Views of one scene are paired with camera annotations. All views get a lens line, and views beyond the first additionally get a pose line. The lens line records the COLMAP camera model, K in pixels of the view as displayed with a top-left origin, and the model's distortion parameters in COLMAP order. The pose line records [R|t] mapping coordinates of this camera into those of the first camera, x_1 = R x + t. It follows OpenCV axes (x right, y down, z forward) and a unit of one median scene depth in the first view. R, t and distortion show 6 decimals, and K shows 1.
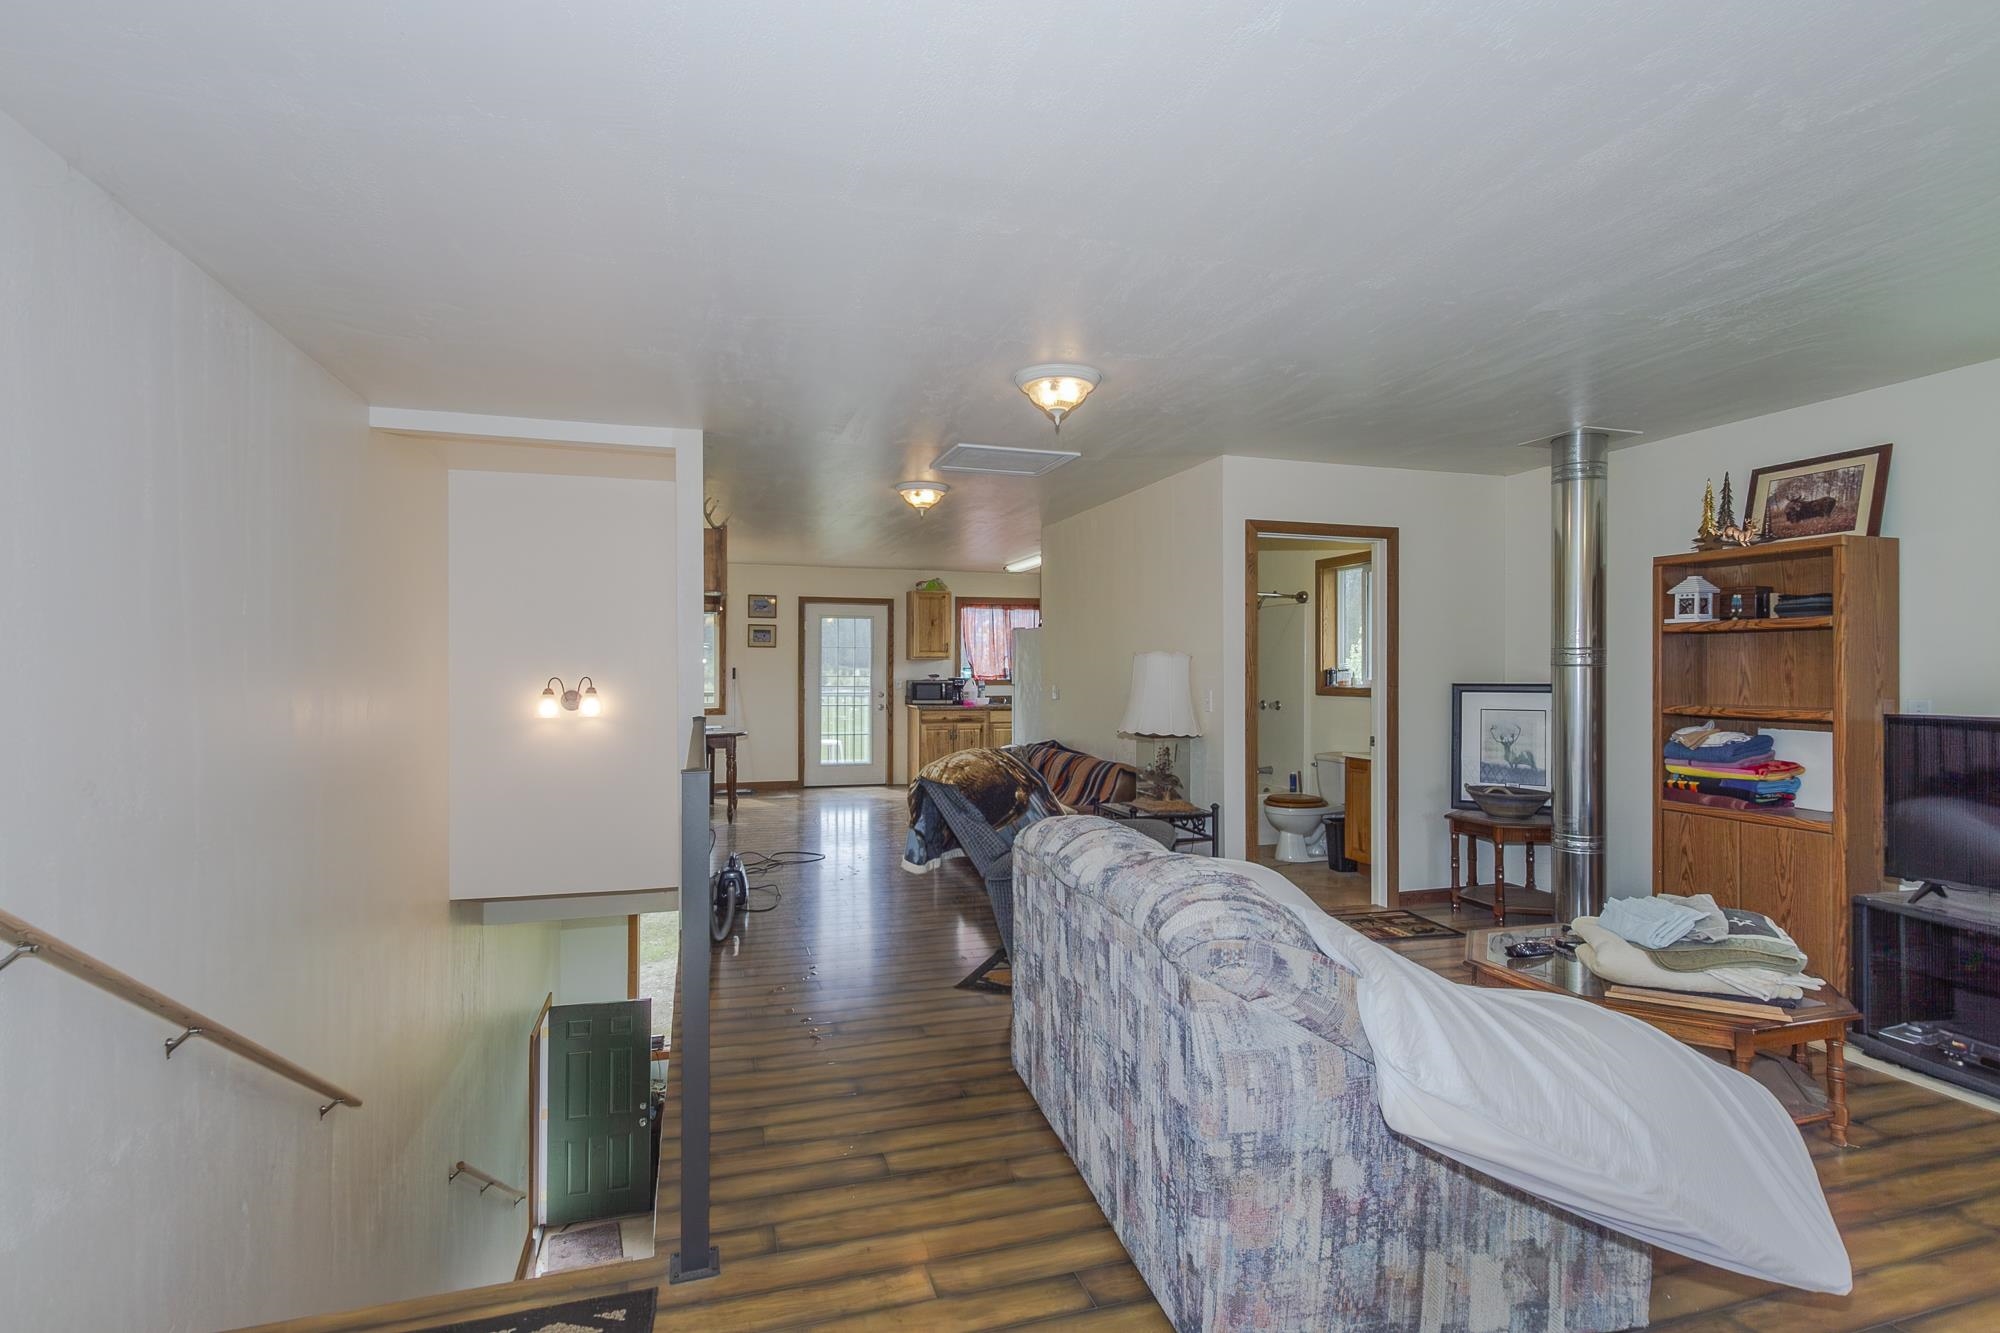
lens RADIAL K [[948.3, 0, 1000.0], [0, 948.3, 666.5], [0, 0, 1]] dist [-0.000635, -0.000027]
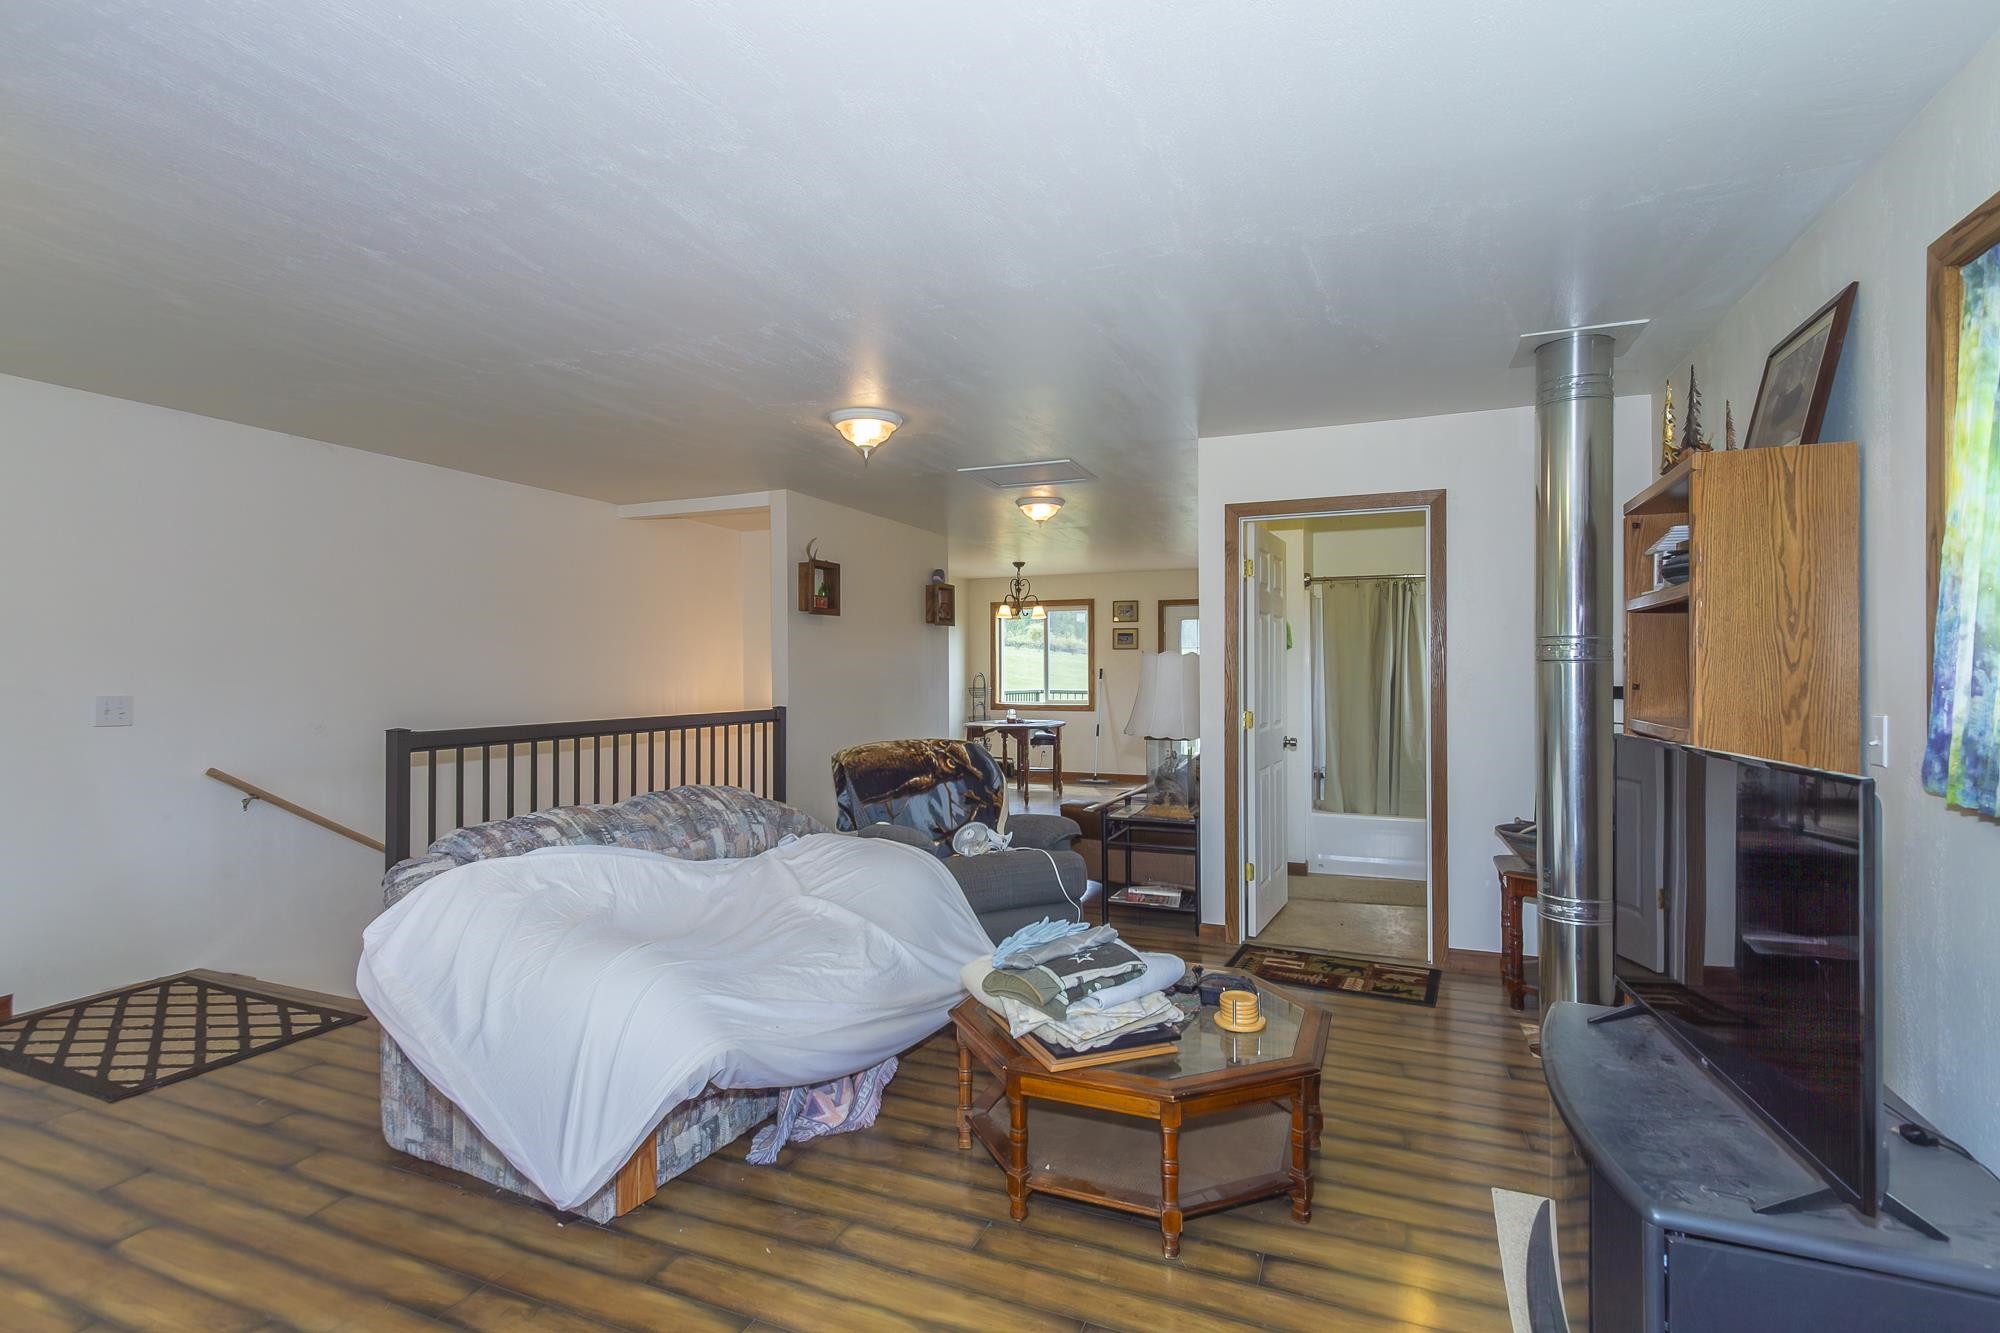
lens RADIAL K [[948.3, 0, 1000.0], [0, 948.3, 666.5], [0, 0, 1]] dist [-0.000635, -0.000027]
pose [[0.770915, -0.005954, -0.636910, 0.330356], [0.006434, 0.999978, -0.001560, 0.000189], [0.636906, -0.002895, 0.770936, 0.077792]]
